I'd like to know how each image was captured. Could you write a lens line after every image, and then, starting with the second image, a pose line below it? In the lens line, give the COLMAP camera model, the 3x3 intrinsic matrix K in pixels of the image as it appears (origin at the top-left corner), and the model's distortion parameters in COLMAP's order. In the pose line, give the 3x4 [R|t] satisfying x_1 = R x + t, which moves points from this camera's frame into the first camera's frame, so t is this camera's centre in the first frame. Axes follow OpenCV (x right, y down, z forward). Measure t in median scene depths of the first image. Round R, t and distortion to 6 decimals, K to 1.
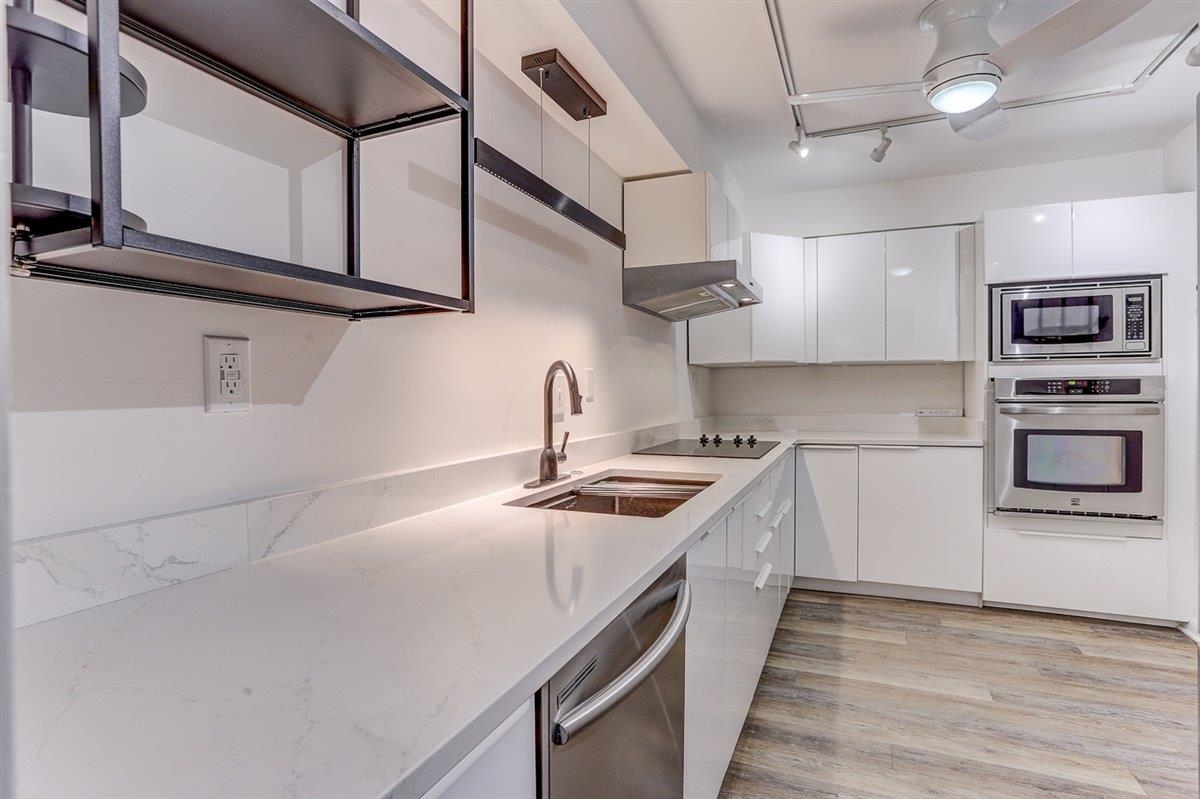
lens RADIAL K [[613.5, 0, 600.0], [0, 613.5, 399.5], [0, 0, 1]] dist [-0.066354, 0.033791]
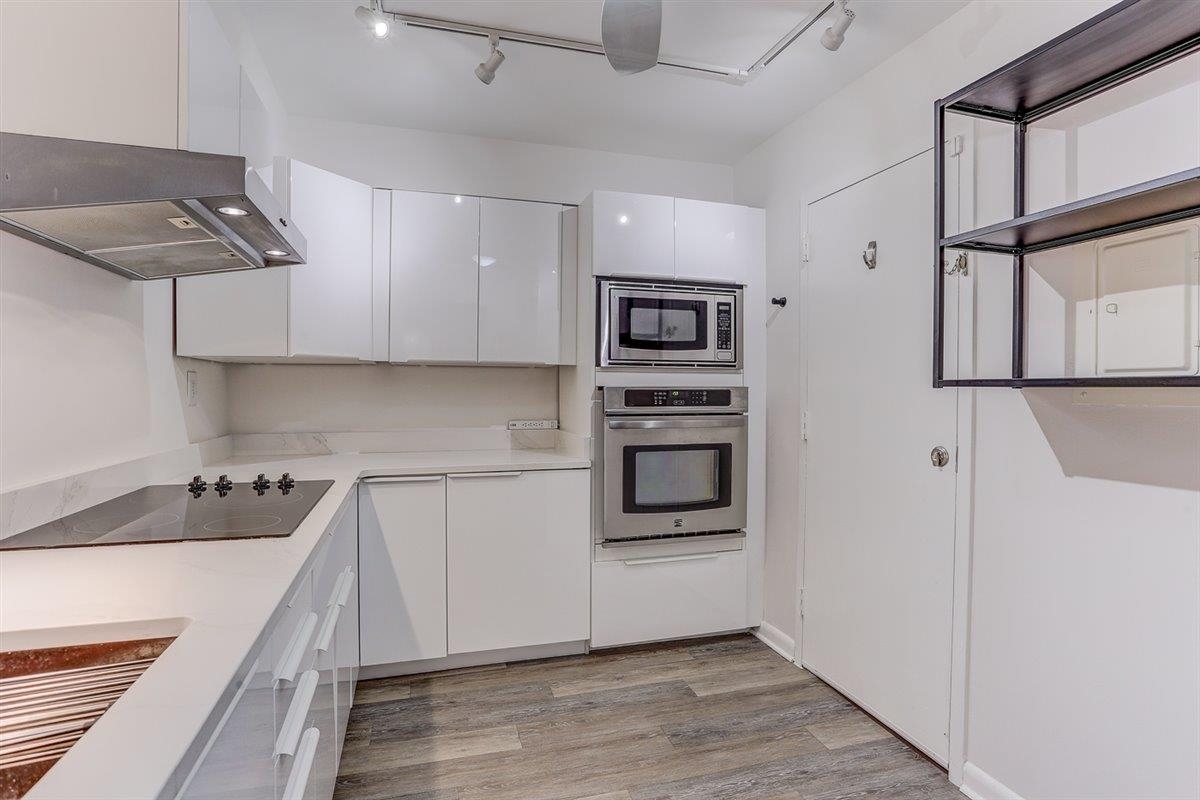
lens RADIAL K [[611.6, 0, 625.0], [0, 611.6, 391.4], [0, 0, 1]] dist [-0.065611, 0.032175]
pose [[0.745102, 0.005474, 0.666928, 0.113045], [0.002195, 0.999941, -0.010659, -0.021310], [-0.666947, 0.009406, 0.745046, 0.363238]]
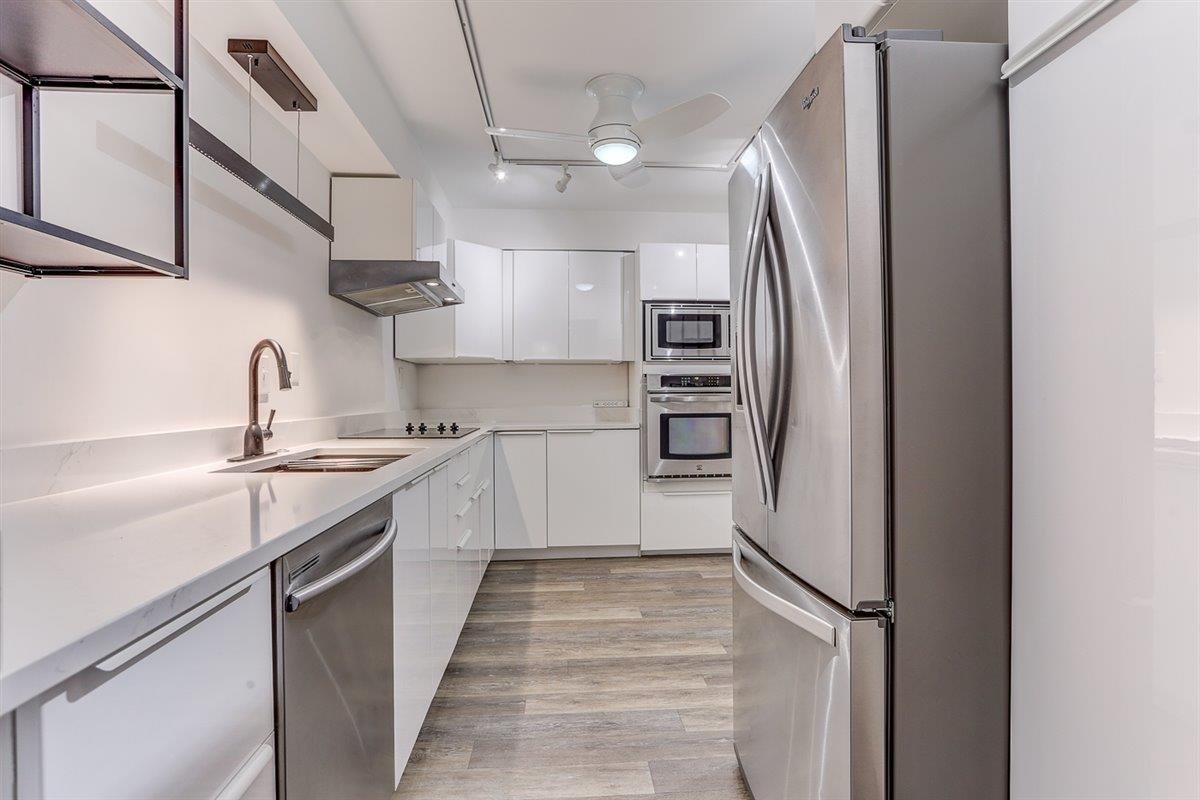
lens RADIAL K [[604.7, 0, 607.4], [0, 604.7, 402.7], [0, 0, 1]] dist [-0.067696, 0.037512]
pose [[0.885625, -0.000872, 0.464401, -0.013887], [0.003671, 0.999980, -0.005124, 0.033875], [-0.464387, 0.006243, 0.885610, -0.106815]]
